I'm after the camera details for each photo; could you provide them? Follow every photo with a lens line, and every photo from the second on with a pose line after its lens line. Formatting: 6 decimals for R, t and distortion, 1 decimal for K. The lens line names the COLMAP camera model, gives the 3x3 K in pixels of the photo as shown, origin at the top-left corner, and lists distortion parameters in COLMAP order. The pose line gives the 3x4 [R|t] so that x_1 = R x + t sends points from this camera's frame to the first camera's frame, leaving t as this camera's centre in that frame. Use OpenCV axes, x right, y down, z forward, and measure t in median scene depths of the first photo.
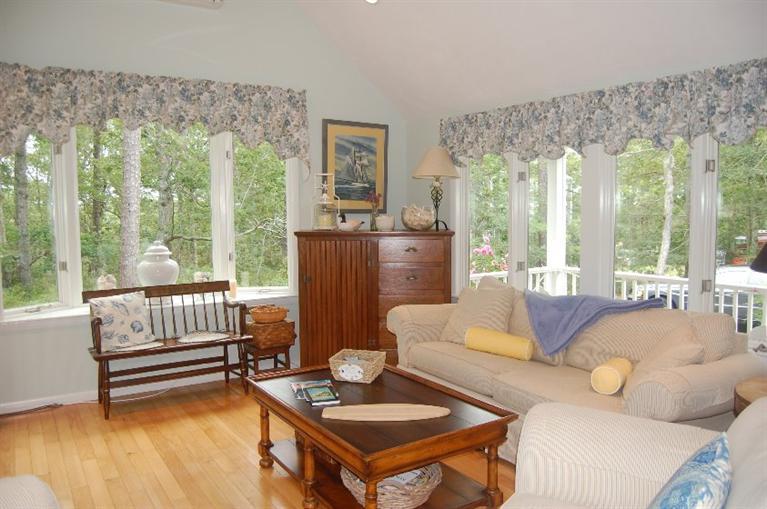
lens RADIAL K [[599.2, 0, 380.7], [0, 599.2, 255.5], [0, 0, 1]] dist [-0.085990, 0.024374]
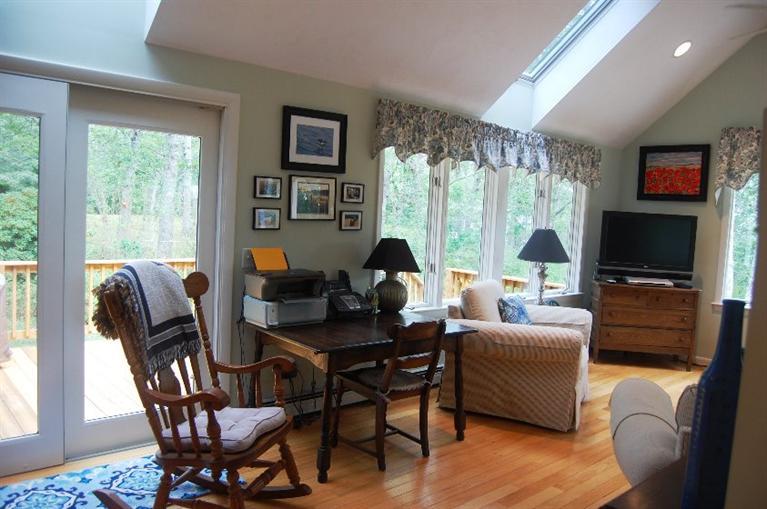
lens RADIAL K [[599.2, 0, 386.7], [0, 599.2, 254.1], [0, 0, 1]] dist [-0.085990, 0.024374]
pose [[0.168358, 0.093418, -0.981289, 0.581166], [-0.135708, 0.988216, 0.070795, -0.000091], [0.976340, 0.121250, 0.179052, -0.089188]]
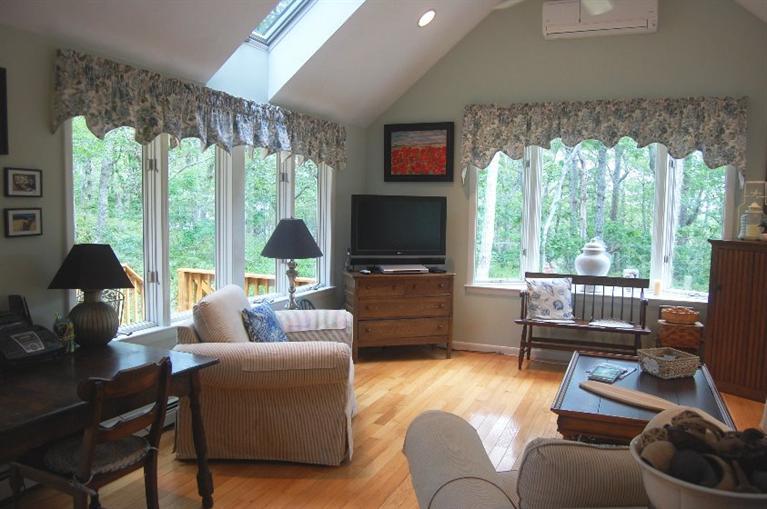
lens RADIAL K [[599.2, 0, 385.7], [0, 599.2, 254.8], [0, 0, 1]] dist [-0.085990, 0.024374]
pose [[0.565468, 0.088912, -0.819964, 0.392459], [-0.091780, 0.994781, 0.044574, -0.007201], [0.819648, 0.050051, 0.570677, -0.019082]]
